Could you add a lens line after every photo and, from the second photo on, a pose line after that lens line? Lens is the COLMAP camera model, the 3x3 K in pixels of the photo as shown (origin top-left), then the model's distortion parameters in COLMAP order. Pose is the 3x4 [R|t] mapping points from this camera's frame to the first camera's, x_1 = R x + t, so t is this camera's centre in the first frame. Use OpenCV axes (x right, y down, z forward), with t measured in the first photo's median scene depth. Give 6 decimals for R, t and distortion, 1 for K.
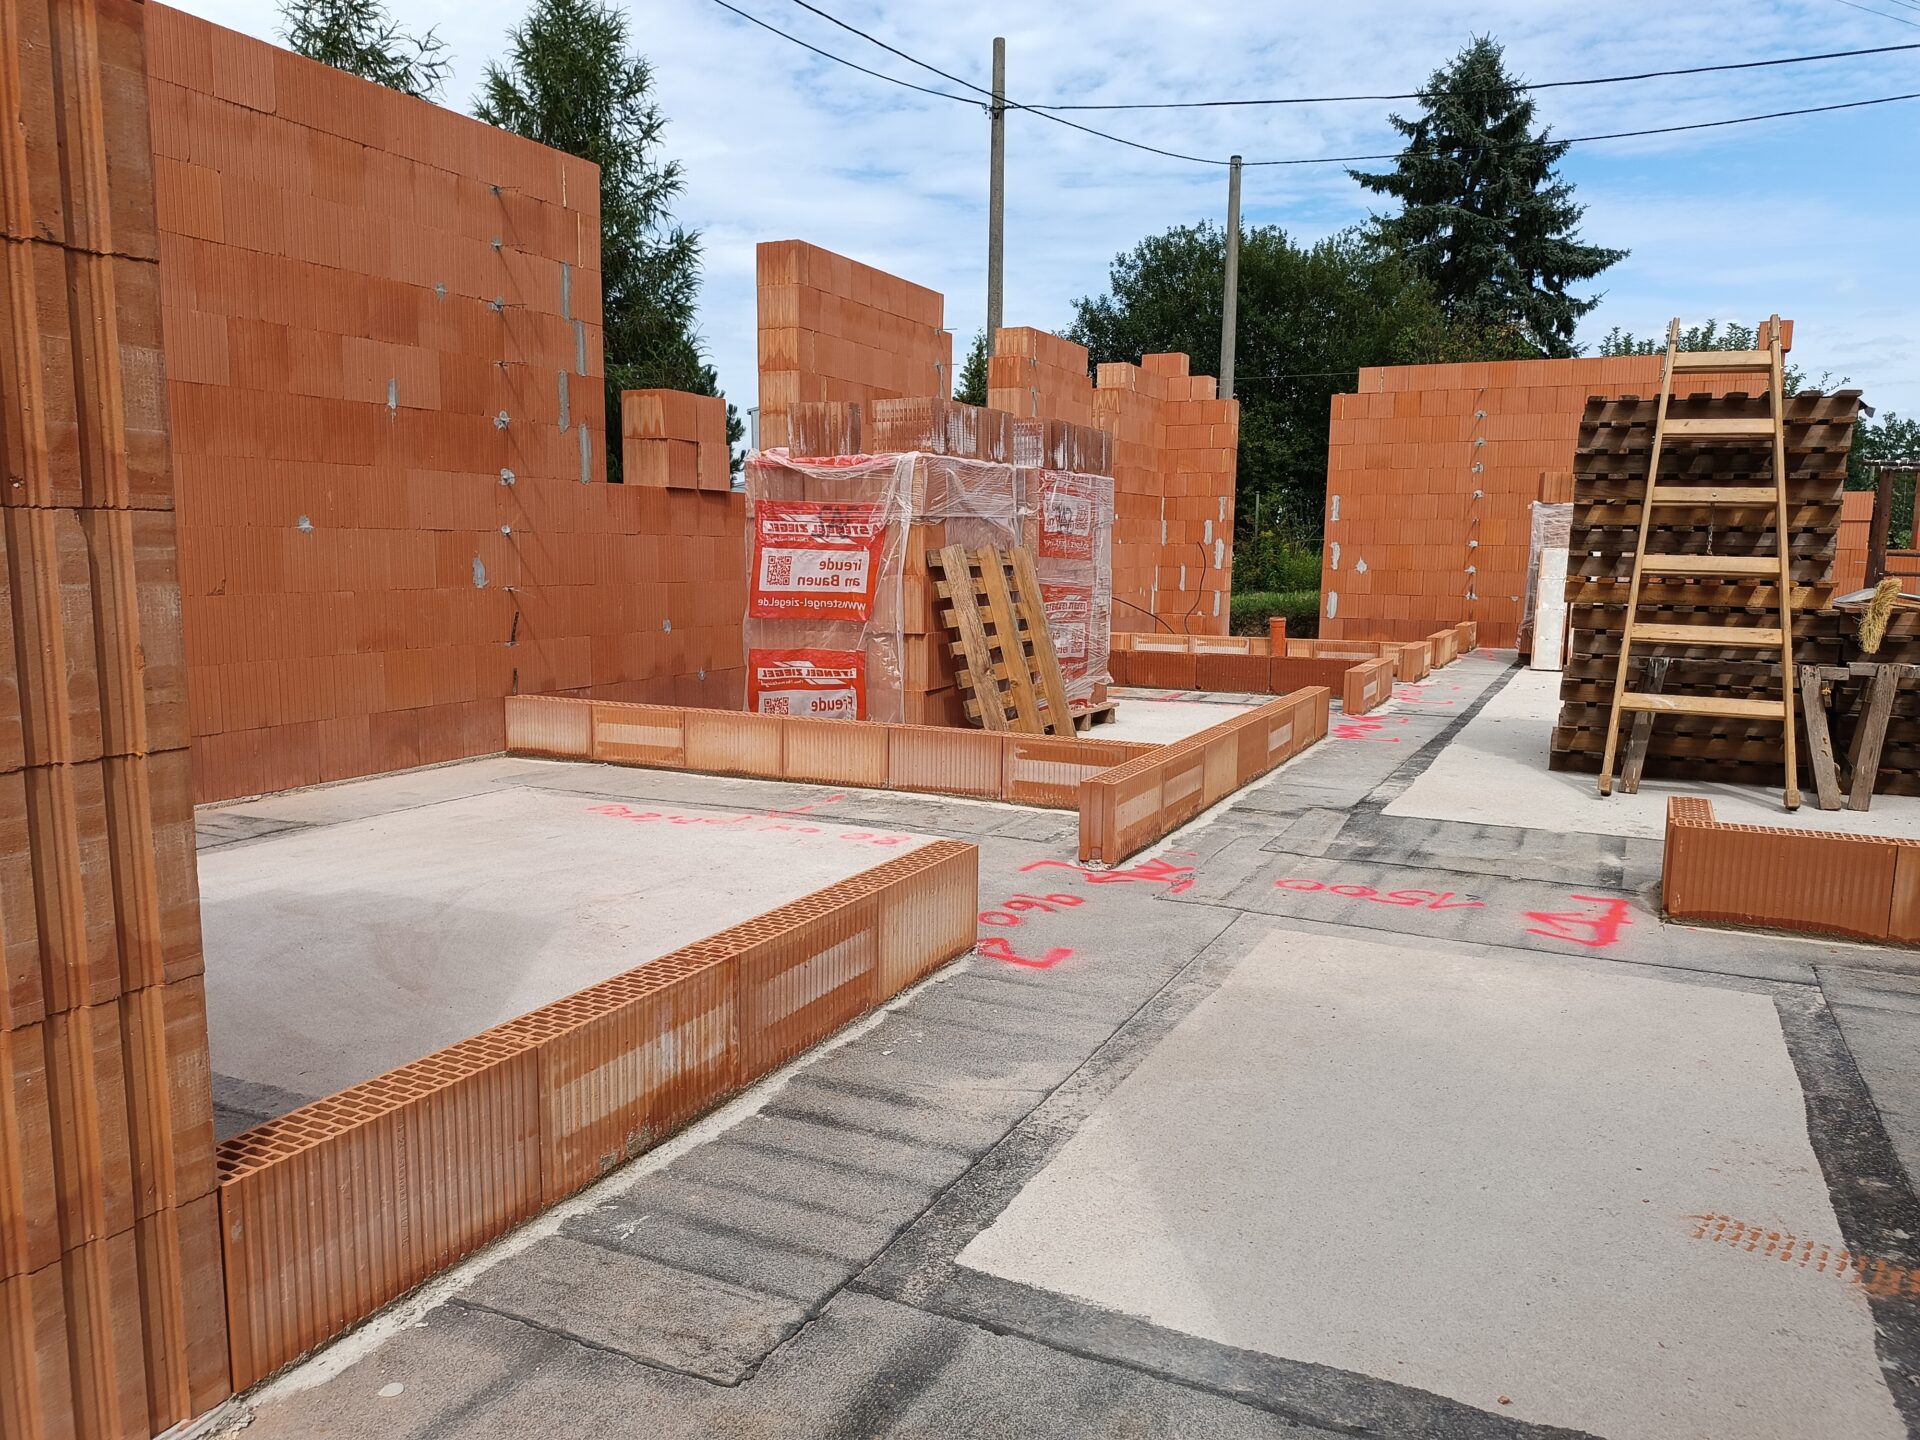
lens RADIAL K [[1374.1, 0, 958.2], [0, 1374.1, 723.4], [0, 0, 1]] dist [0.047358, -0.069872]
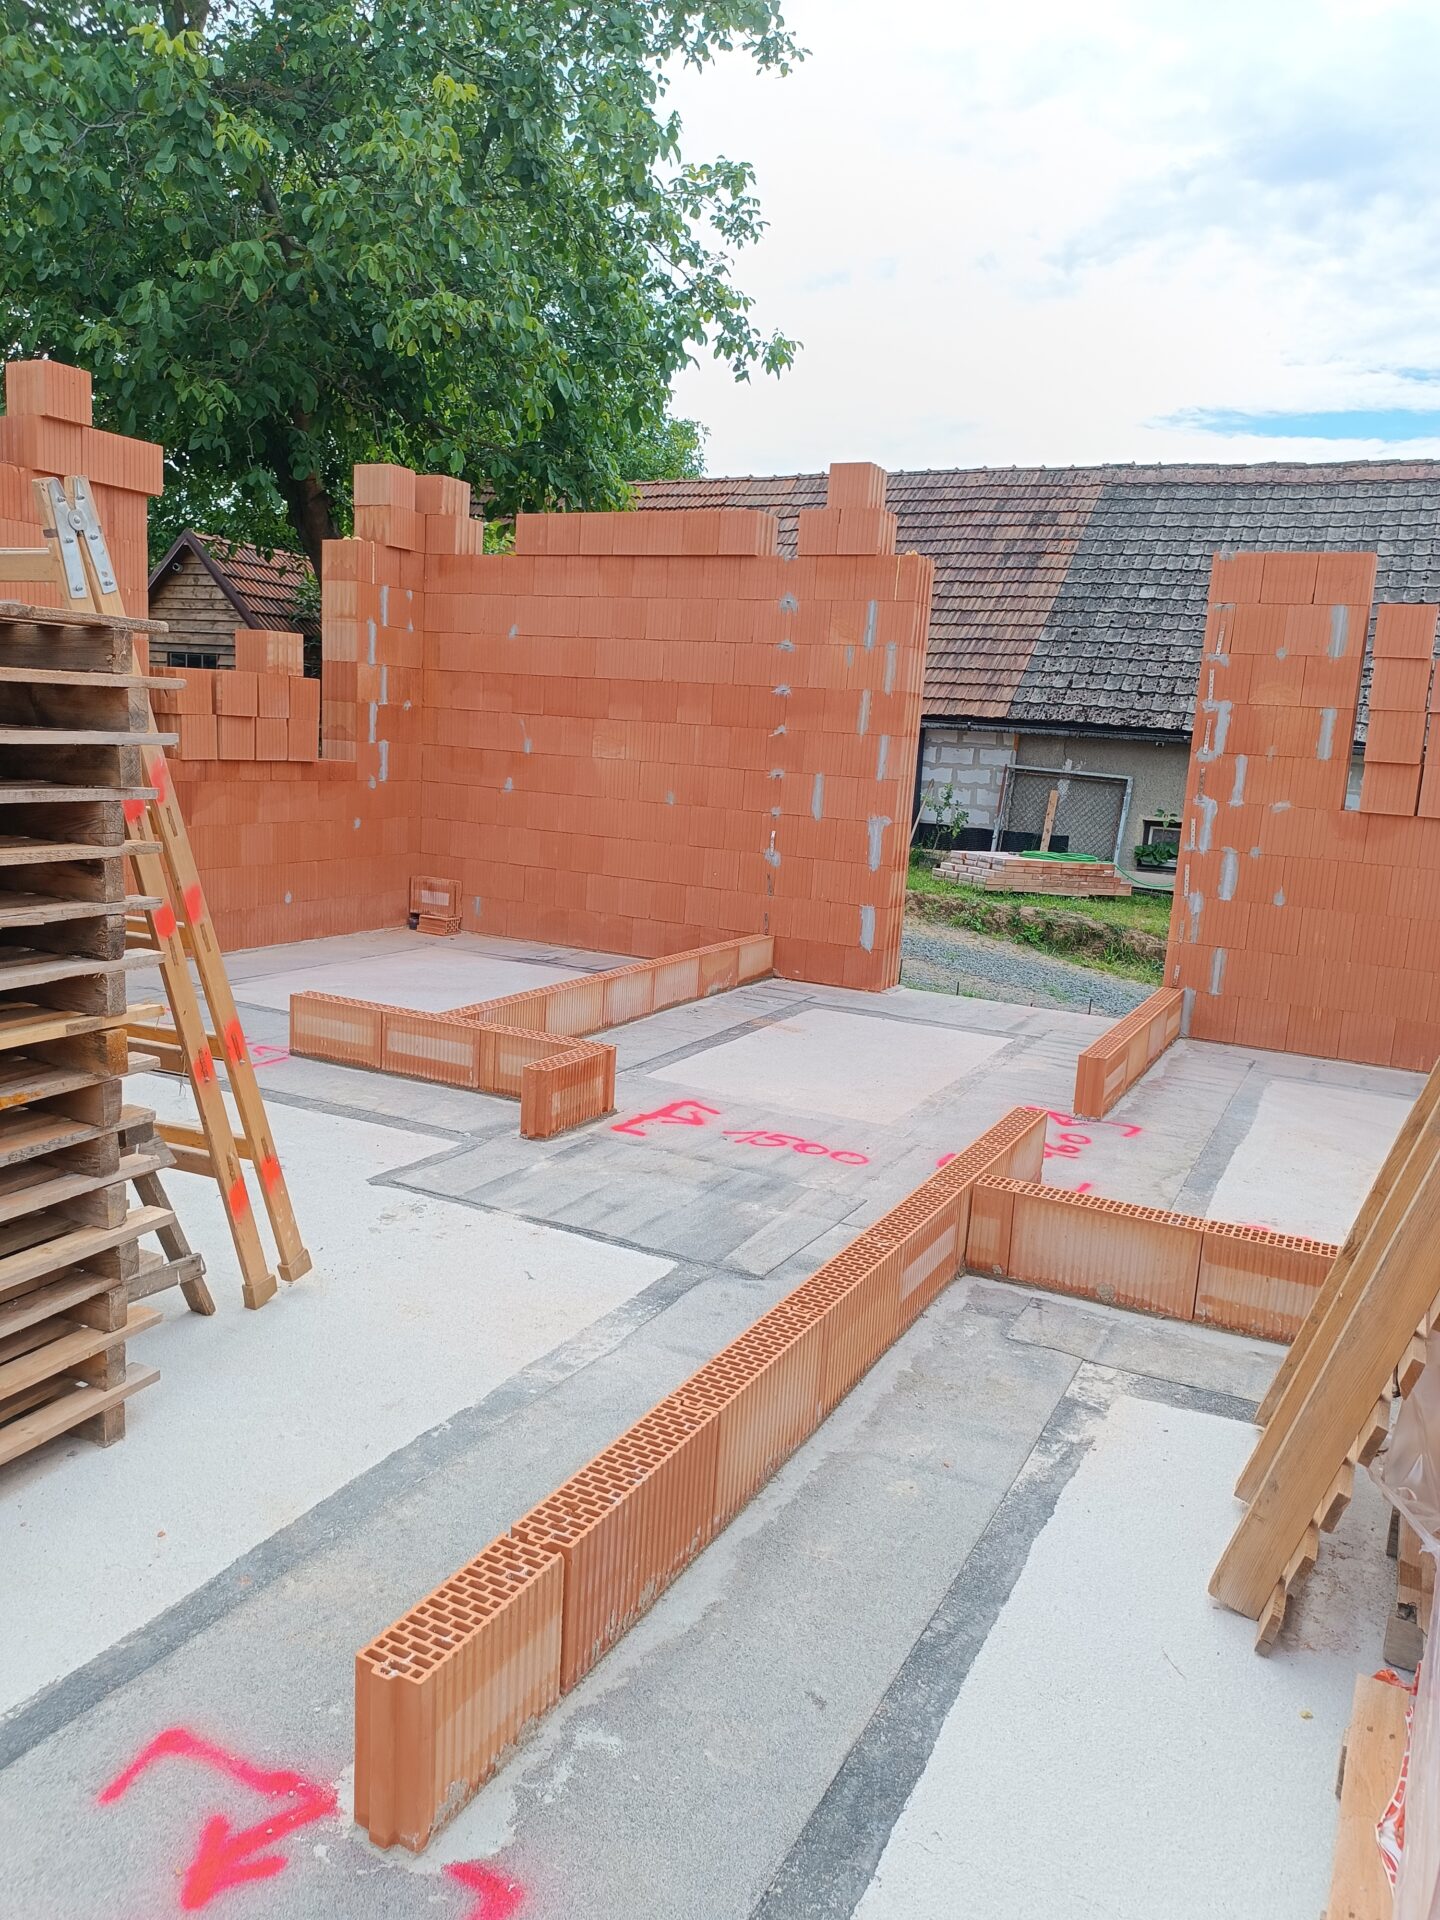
lens RADIAL K [[1374.1, 0, 725.4], [0, 1374.1, 942.9], [0, 0, 1]] dist [0.047358, -0.069872]
pose [[-0.997132, -0.075668, 0.001428, 0.134287], [-0.072153, 0.956166, 0.283798, -0.144696], [-0.022840, 0.282881, -0.958883, 0.764236]]
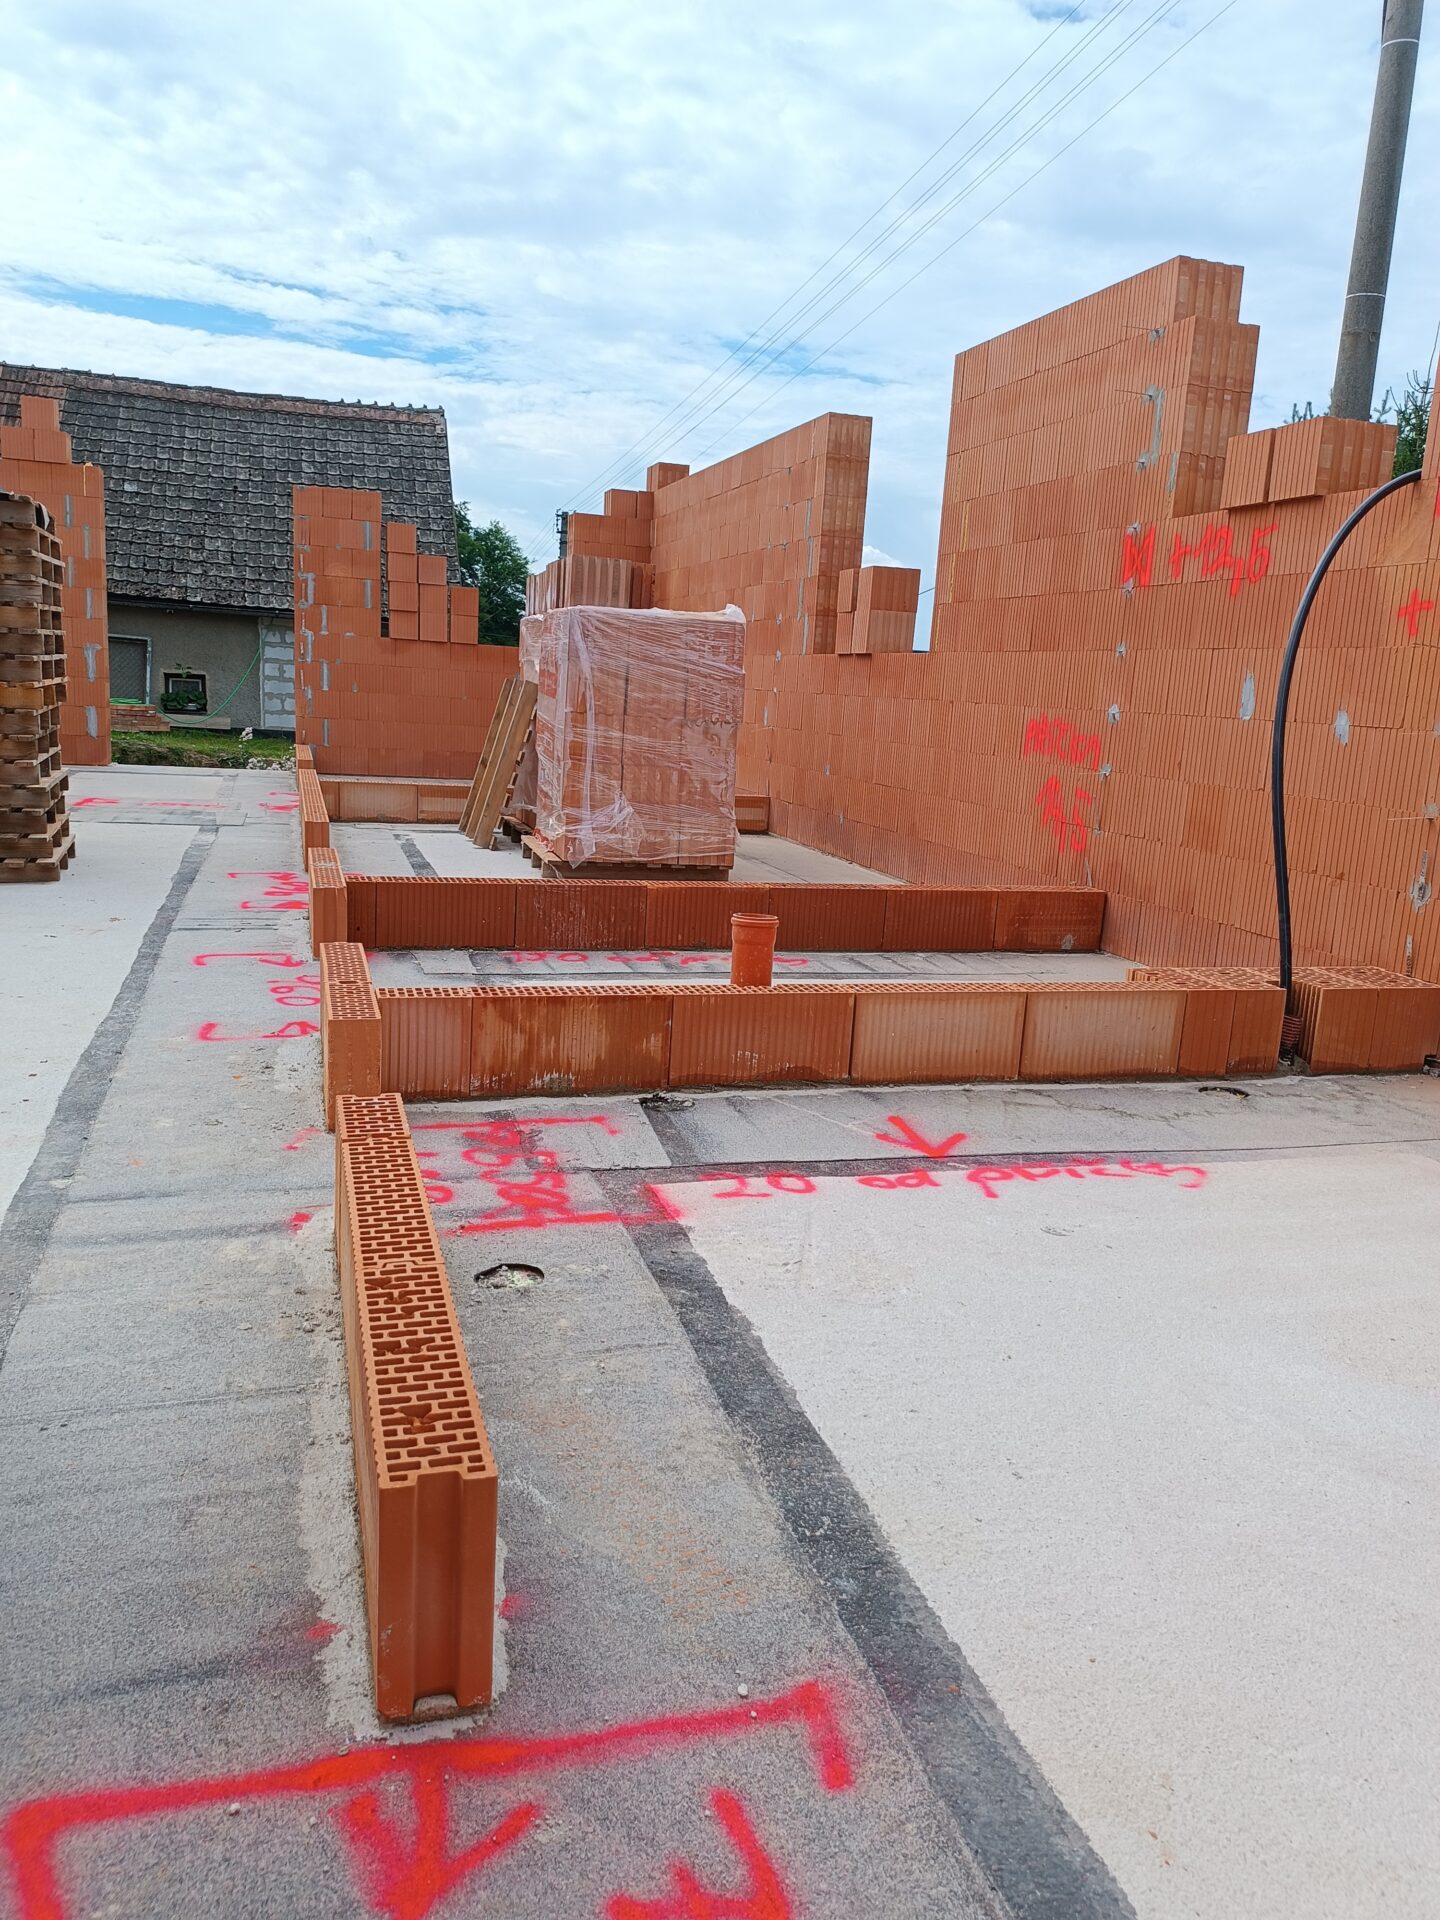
lens RADIAL K [[1374.1, 0, 720.1], [0, 1374.1, 956.4], [0, 0, 1]] dist [0.047358, -0.069872]
pose [[-0.727944, 0.082434, -0.680663, 0.453098], [-0.152100, 0.948595, 0.277548, -0.153726], [0.668553, 0.305568, -0.677986, 1.183551]]
